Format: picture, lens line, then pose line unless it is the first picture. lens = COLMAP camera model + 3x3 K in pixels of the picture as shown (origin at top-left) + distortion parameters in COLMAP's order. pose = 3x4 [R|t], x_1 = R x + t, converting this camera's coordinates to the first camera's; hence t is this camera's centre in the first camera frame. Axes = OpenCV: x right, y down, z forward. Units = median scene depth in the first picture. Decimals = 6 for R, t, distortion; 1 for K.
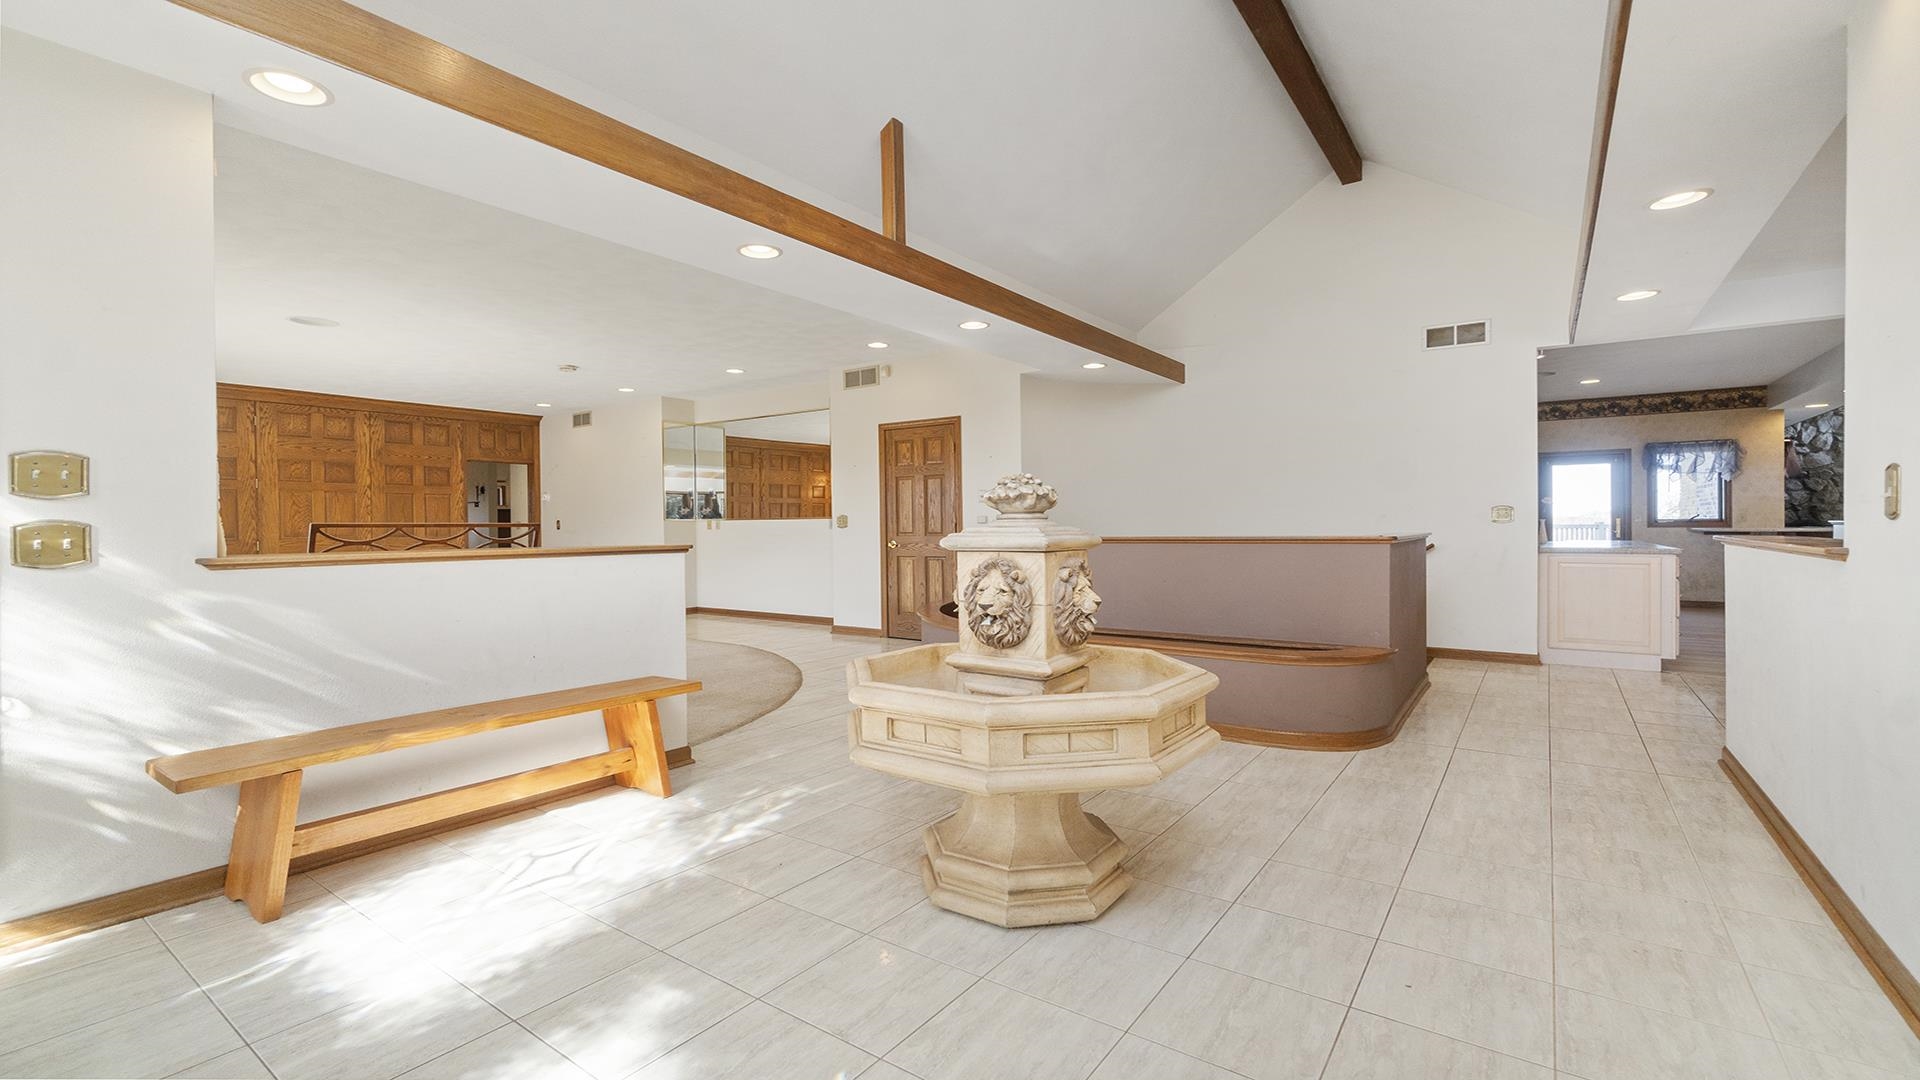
lens RADIAL K [[835.9, 0, 956.7], [0, 835.9, 534.8], [0, 0, 1]] dist [-0.000629, 0.000493]
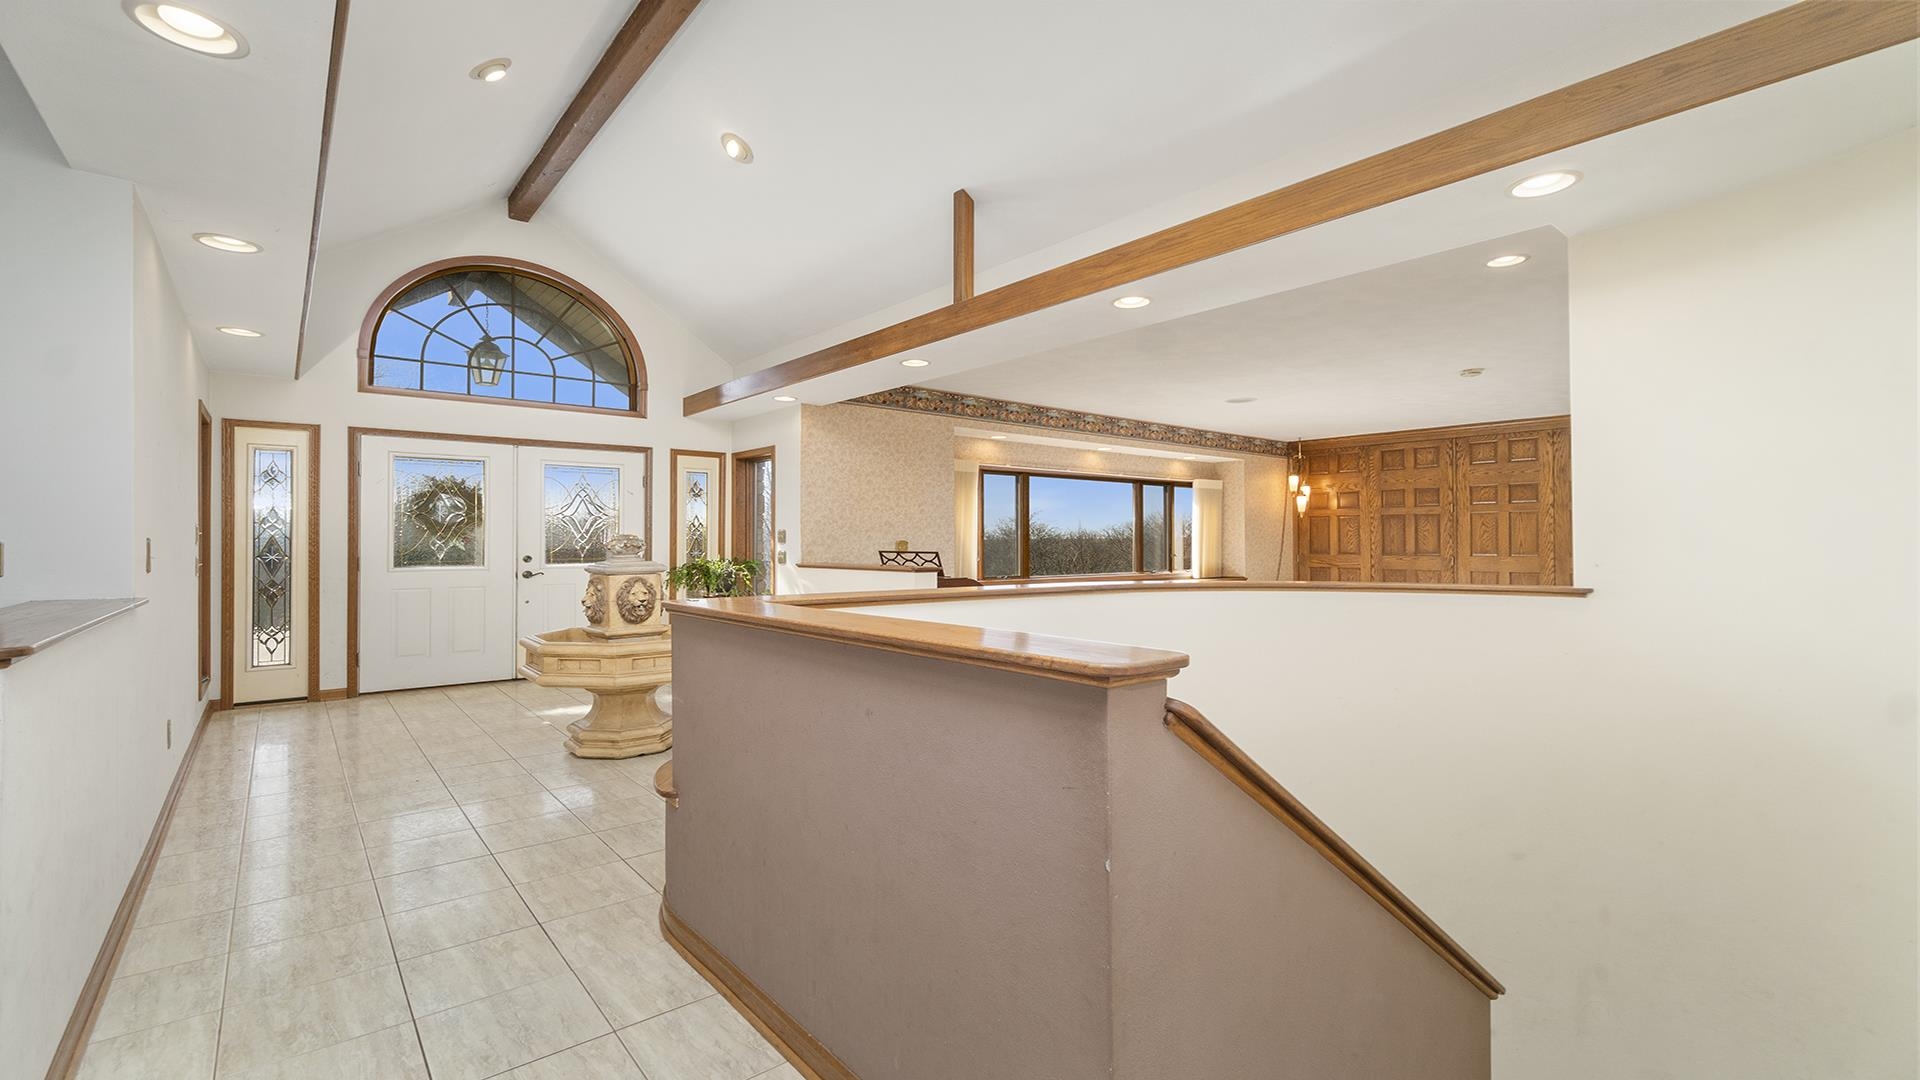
lens RADIAL K [[835.9, 0, 956.7], [0, 835.9, 534.8], [0, 0, 1]] dist [-0.000629, 0.000493]
pose [[-0.266715, 0.002839, -0.963771, 1.017918], [-0.007171, 0.999962, 0.004930, -0.049149], [0.963749, 0.008226, -0.266684, 1.323298]]
